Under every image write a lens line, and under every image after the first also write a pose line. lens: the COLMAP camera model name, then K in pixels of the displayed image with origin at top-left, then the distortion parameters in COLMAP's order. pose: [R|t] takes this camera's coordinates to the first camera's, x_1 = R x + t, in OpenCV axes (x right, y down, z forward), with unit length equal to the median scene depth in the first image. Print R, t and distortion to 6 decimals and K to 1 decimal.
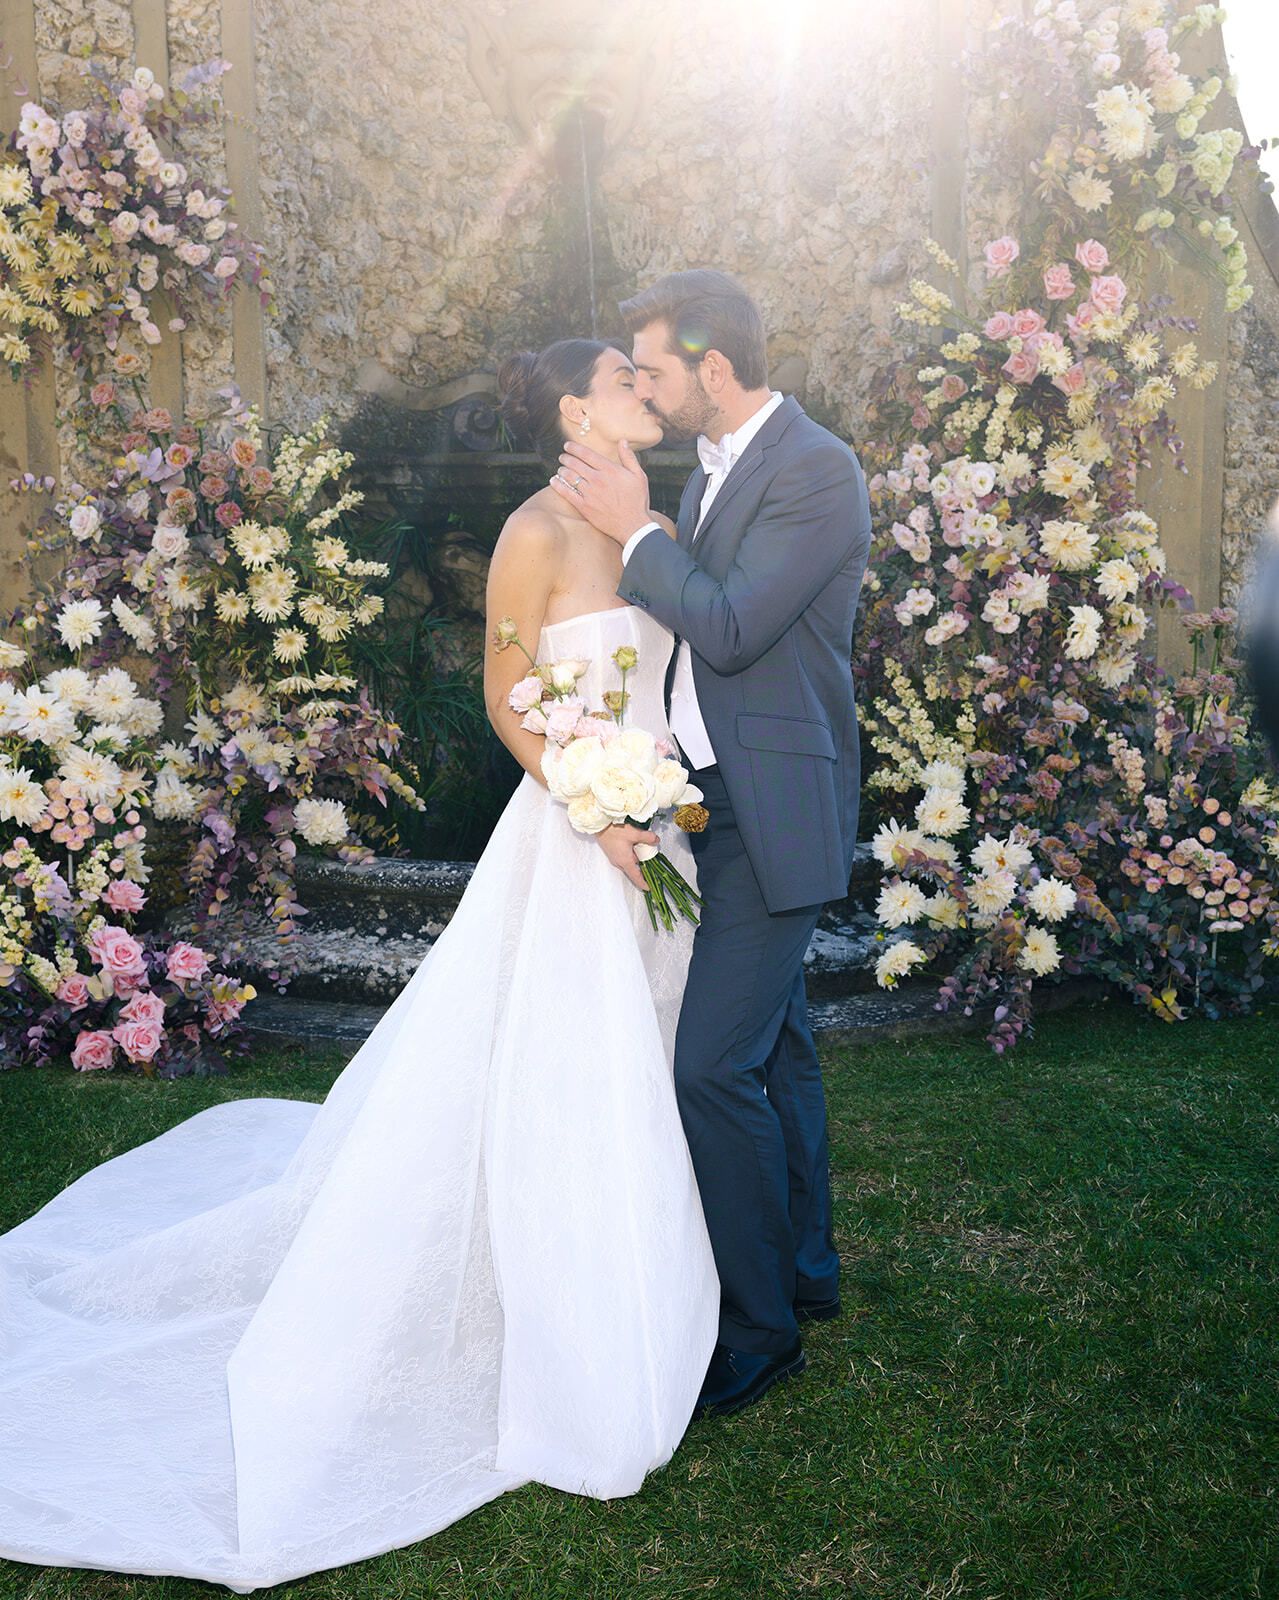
lens RADIAL K [[1633.1, 0, 676.4], [0, 1633.1, 737.2], [0, 0, 1]] dist [0.004476, 0.057145]
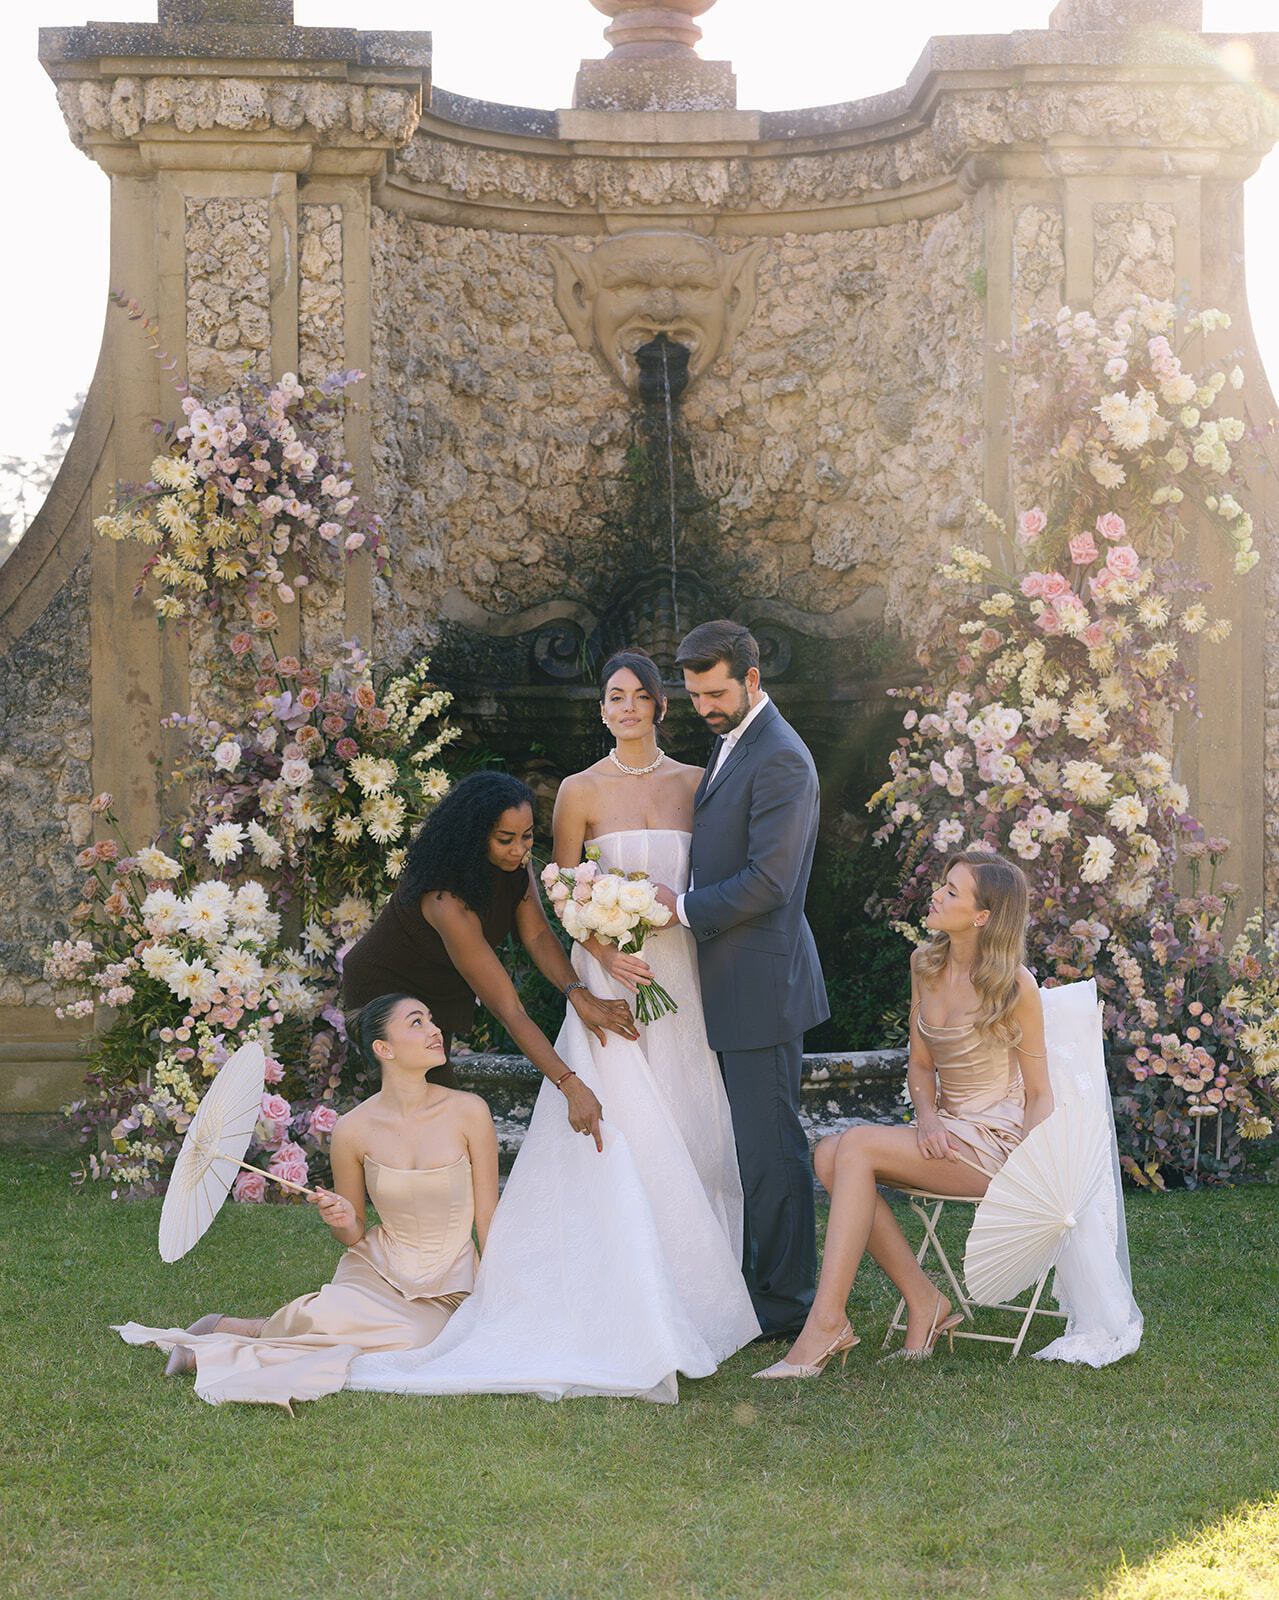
lens RADIAL K [[2948.7, 0, 837.4], [0, 2948.7, 863.0], [0, 0, 1]] dist [0.025400, 0.000000]
pose [[0.999935, 0.009014, -0.006970, 0.082222], [-0.009497, 0.997313, -0.072635, 0.087884], [0.006296, 0.072696, 0.997334, -1.026612]]
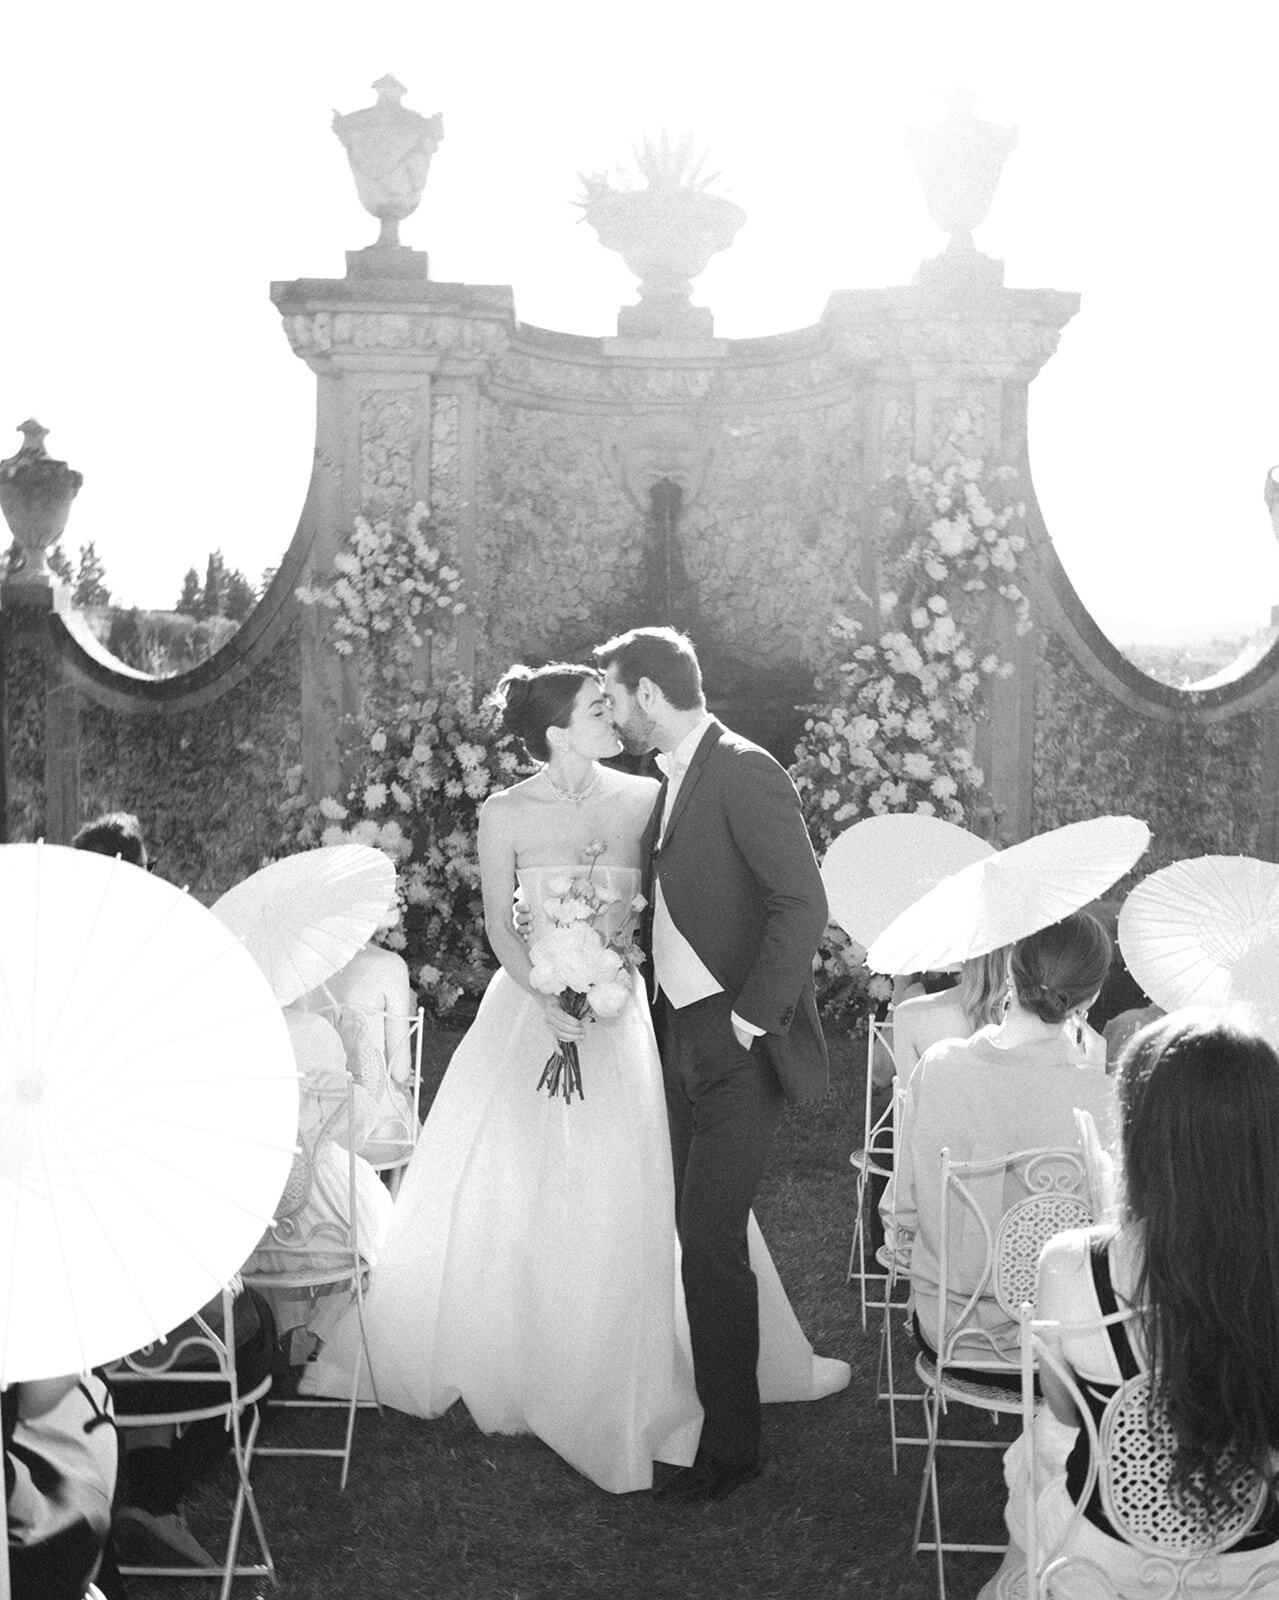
lens RADIAL K [[1633.1, 0, 736.7], [0, 1633.1, 832.4], [0, 0, 1]] dist [0.004476, 0.057145]
pose [[0.998158, 0.029445, -0.053035, 0.138232], [-0.031284, 0.998925, -0.034194, 0.020661], [0.051971, 0.035790, 0.998007, -0.783776]]
